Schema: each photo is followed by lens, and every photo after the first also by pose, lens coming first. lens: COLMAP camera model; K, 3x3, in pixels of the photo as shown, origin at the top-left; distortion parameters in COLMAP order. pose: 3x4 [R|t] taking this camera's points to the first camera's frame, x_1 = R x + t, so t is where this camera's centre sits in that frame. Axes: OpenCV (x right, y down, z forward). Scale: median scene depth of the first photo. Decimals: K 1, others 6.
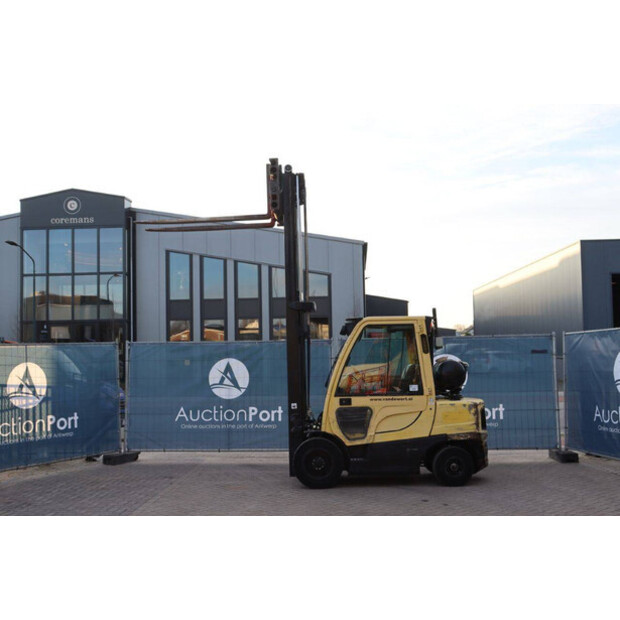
lens RADIAL K [[733.3, 0, 310.0], [0, 733.3, 310.0], [0, 0, 1]] dist [-0.008376, -0.001054]
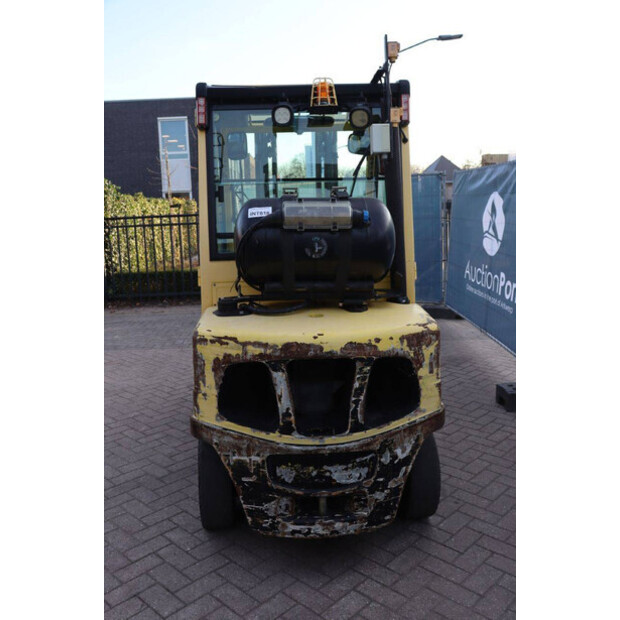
lens RADIAL K [[574.7, 0, 310.0], [0, 574.7, 310.0], [0, 0, 1]] dist [-0.160341, 0.224573]
pose [[0.080020, 0.193087, -0.977913, 0.388061], [0.085499, 0.976114, 0.199728, 0.057700], [0.993120, -0.099593, 0.061600, 0.844014]]
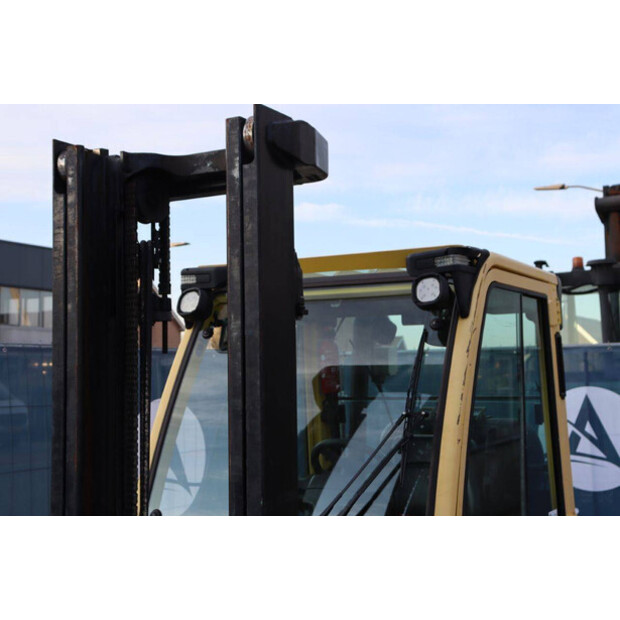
lens RADIAL K [[968.0, 0, 310.0], [0, 968.0, 310.0], [0, 0, 1]] dist [0.017875, 0.037416]
pose [[0.463524, 0.080484, 0.882421, -0.195306], [-0.051985, 0.996621, -0.063593, 0.044331], [-0.884558, -0.016396, 0.466142, 0.741771]]
